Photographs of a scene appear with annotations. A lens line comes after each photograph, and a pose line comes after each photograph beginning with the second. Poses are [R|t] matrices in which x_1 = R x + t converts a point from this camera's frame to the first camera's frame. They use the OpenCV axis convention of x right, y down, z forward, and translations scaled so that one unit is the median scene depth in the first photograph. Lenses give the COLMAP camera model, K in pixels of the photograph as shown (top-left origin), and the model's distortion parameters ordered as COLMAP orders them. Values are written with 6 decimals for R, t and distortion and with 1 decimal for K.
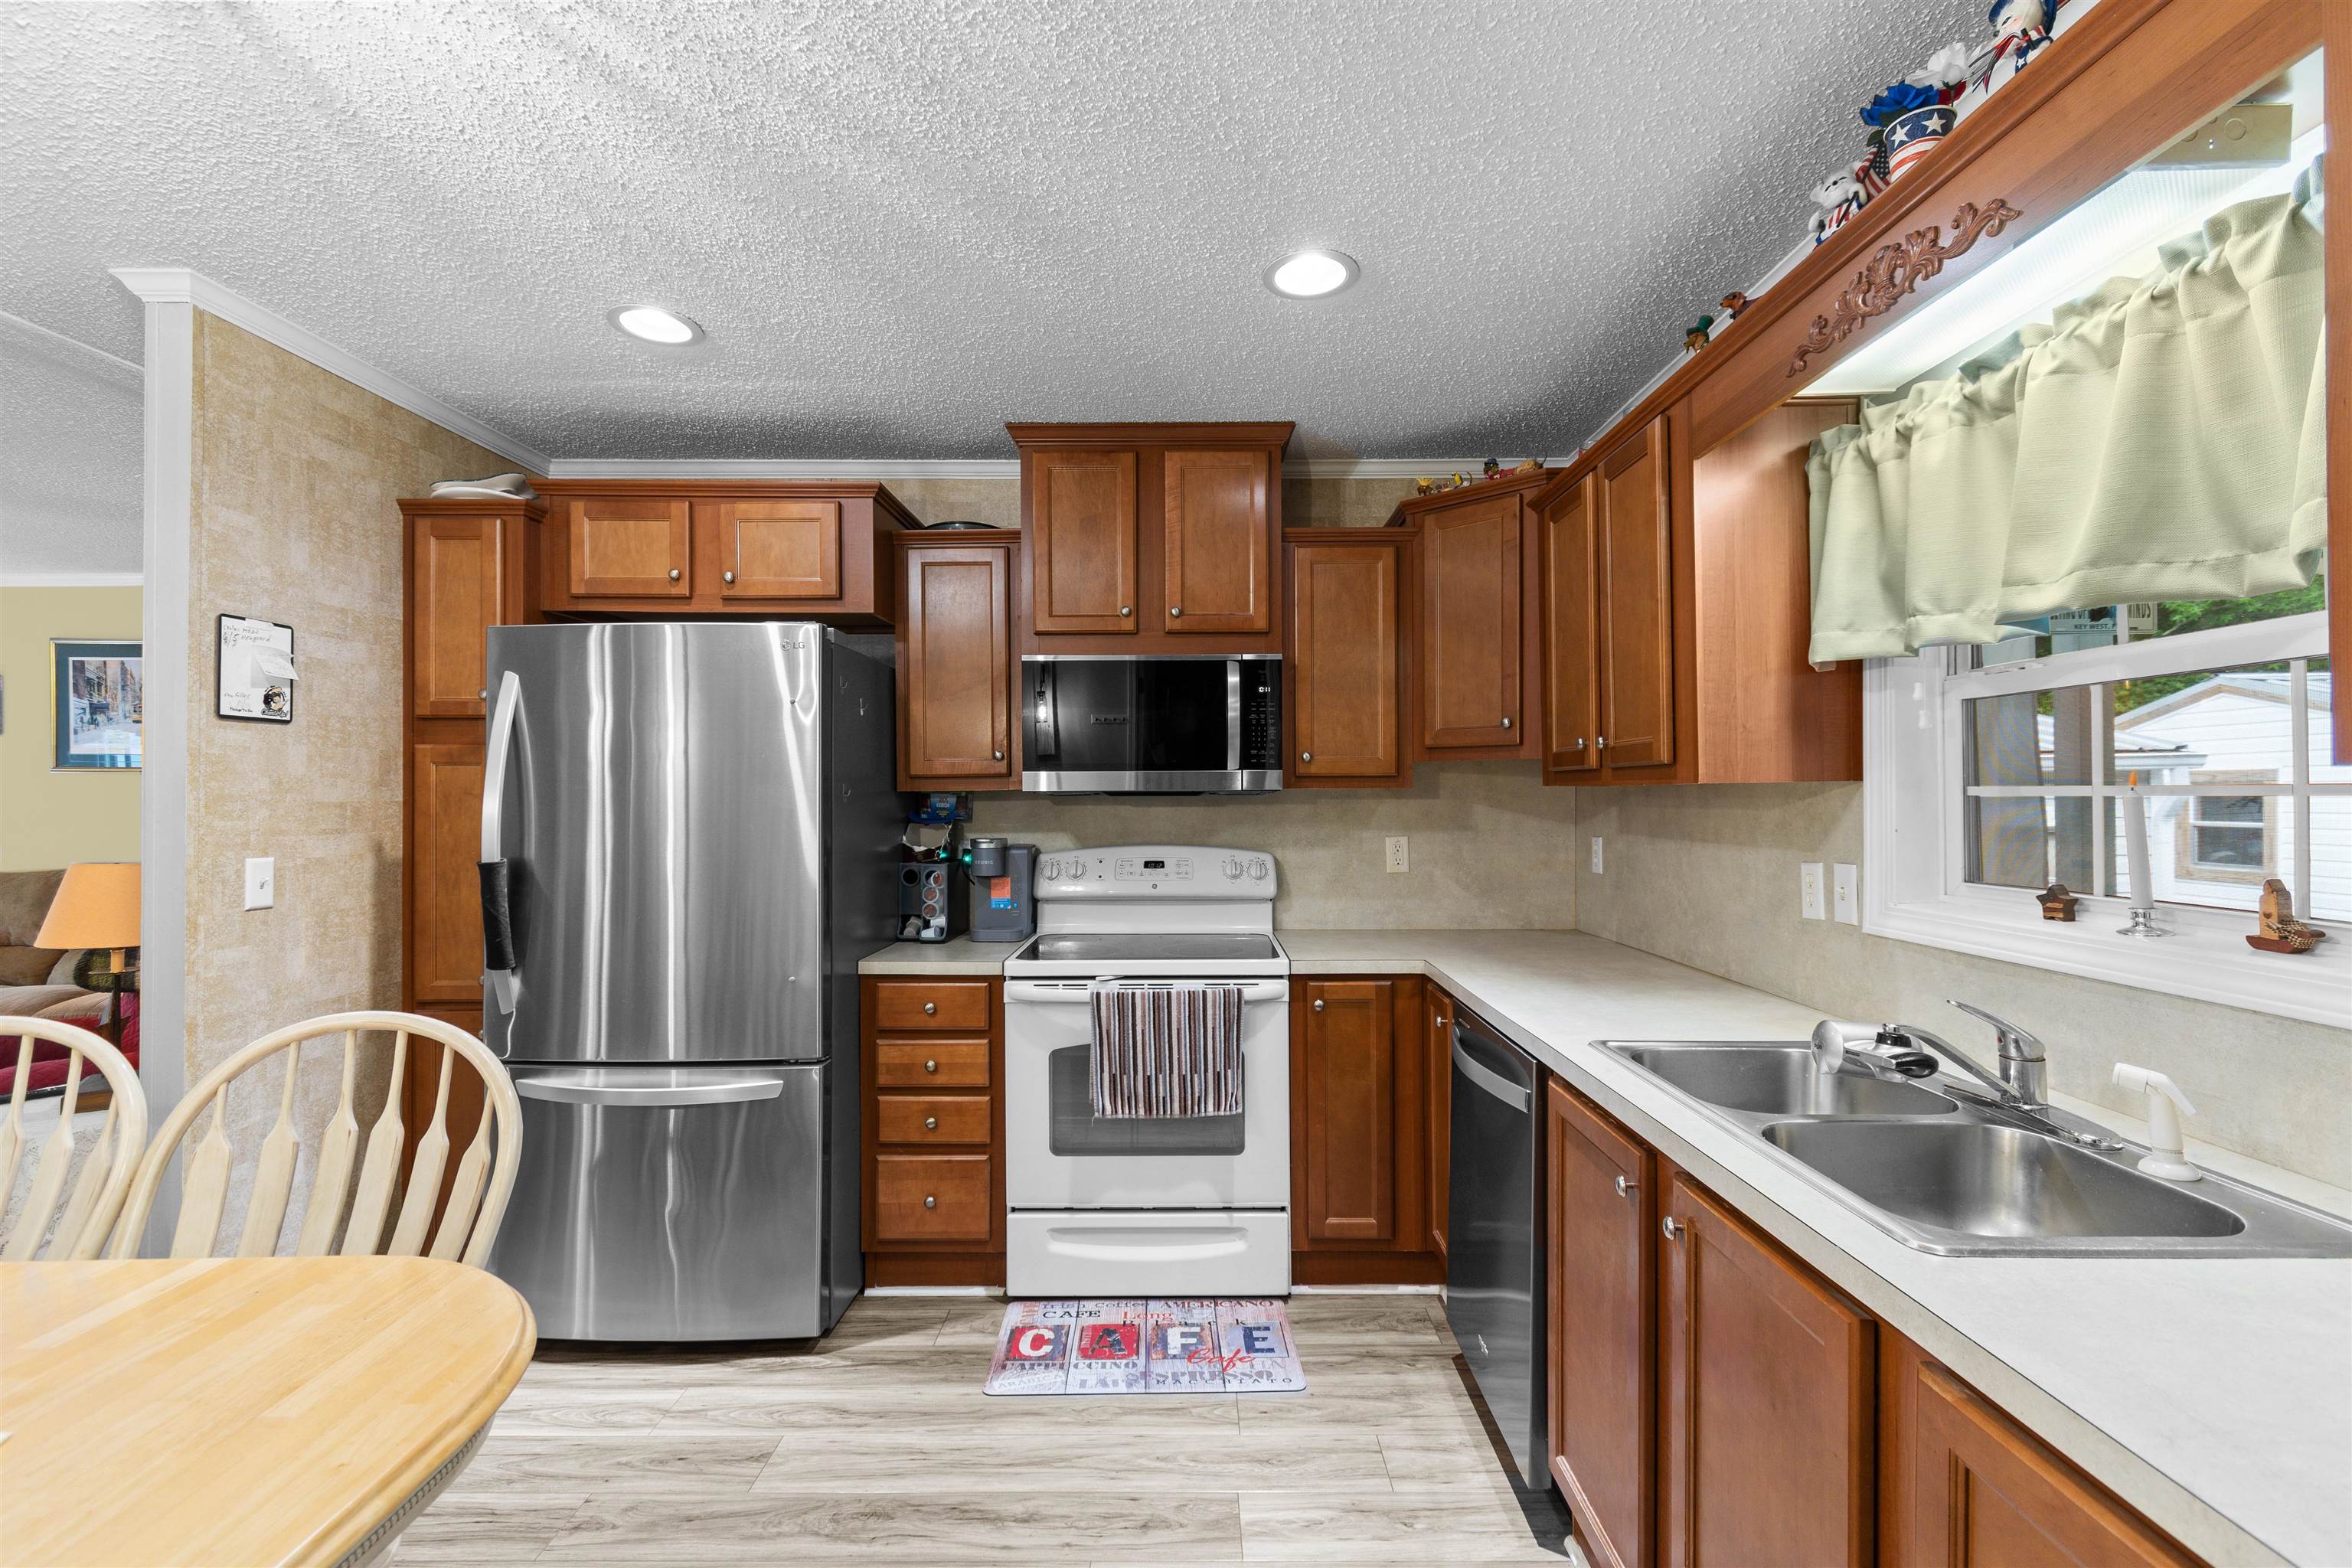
lens RADIAL K [[1029.6, 0, 1184.0], [0, 1029.6, 790.1], [0, 0, 1]] dist [0.010068, -0.005153]
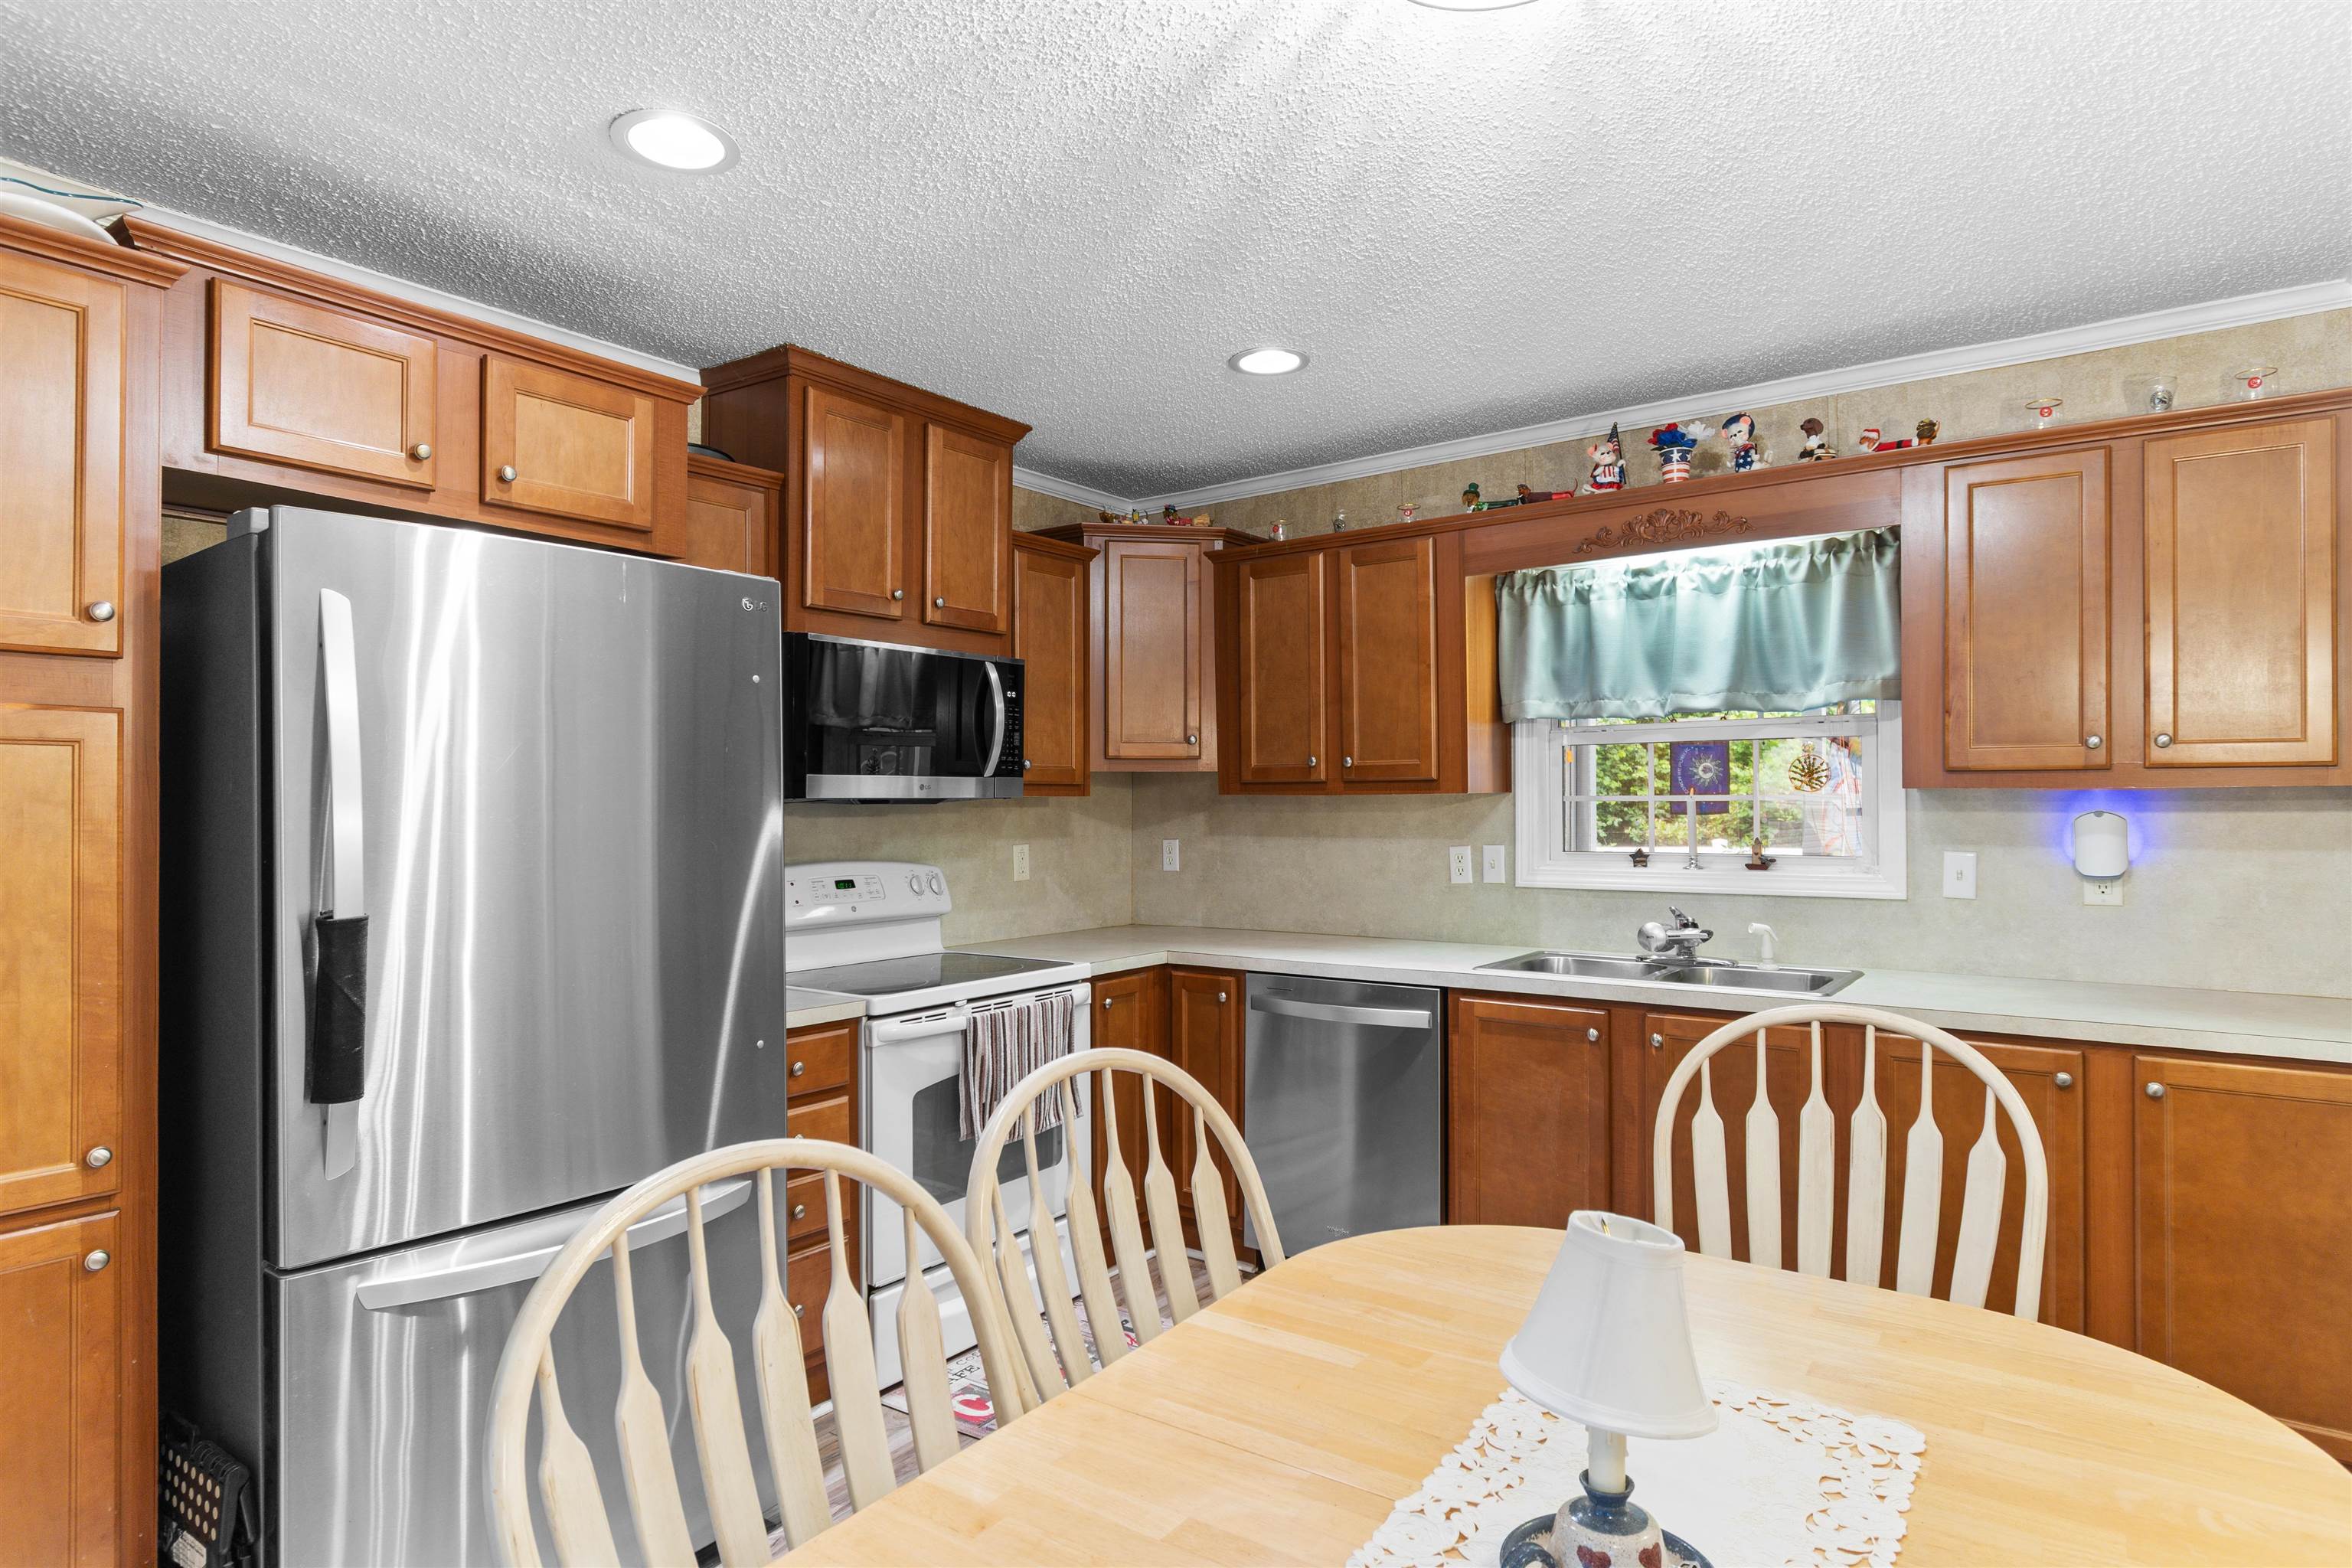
lens RADIAL K [[1298.7, 0, 1183.3], [0, 1298.7, 789.6], [0, 0, 1]] dist [0.000294, 0.000174]
pose [[0.585934, 0.006572, 0.810332, -0.889147], [-0.000045, 0.999967, -0.008078, 0.002499], [-0.810359, 0.004696, 0.585915, 0.164870]]
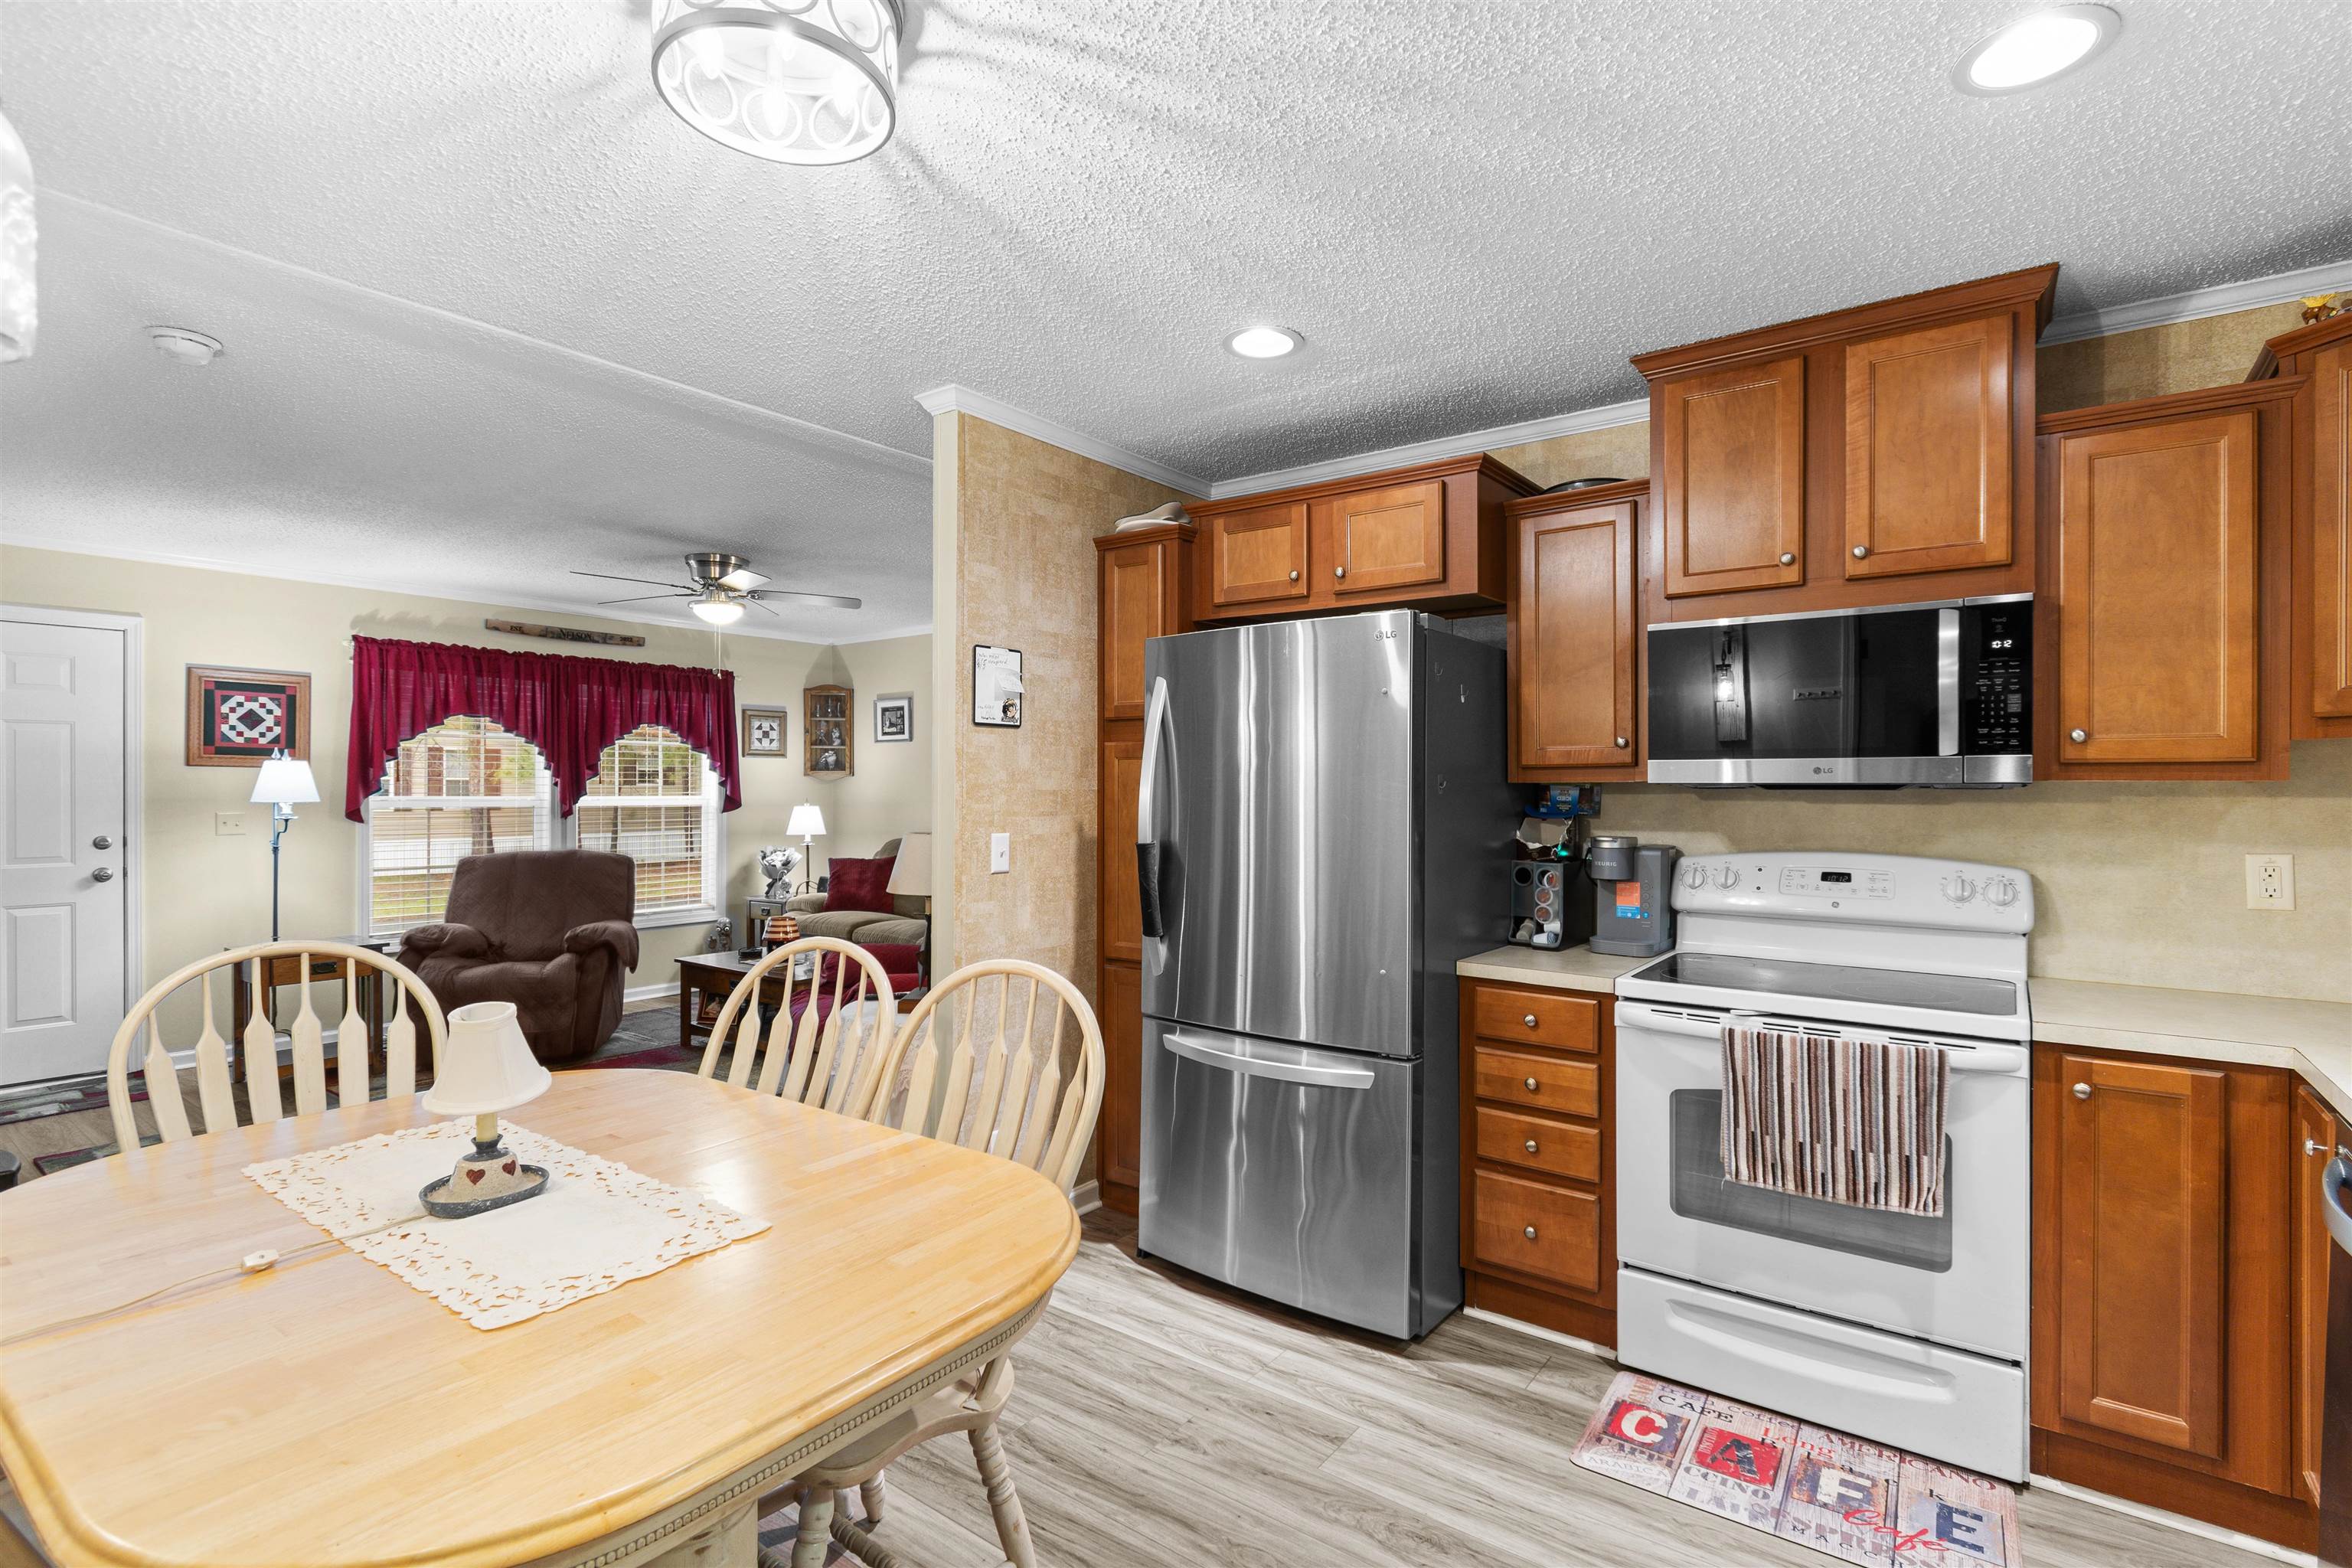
lens RADIAL K [[1092.5, 0, 1178.3], [0, 1092.5, 789.9], [0, 0, 1]] dist [0.003345, -0.004621]
pose [[0.802695, 0.006718, -0.596351, 0.078381], [-0.002524, 0.999966, 0.007868, 0.000468], [0.596384, -0.004810, 0.802685, 0.039594]]
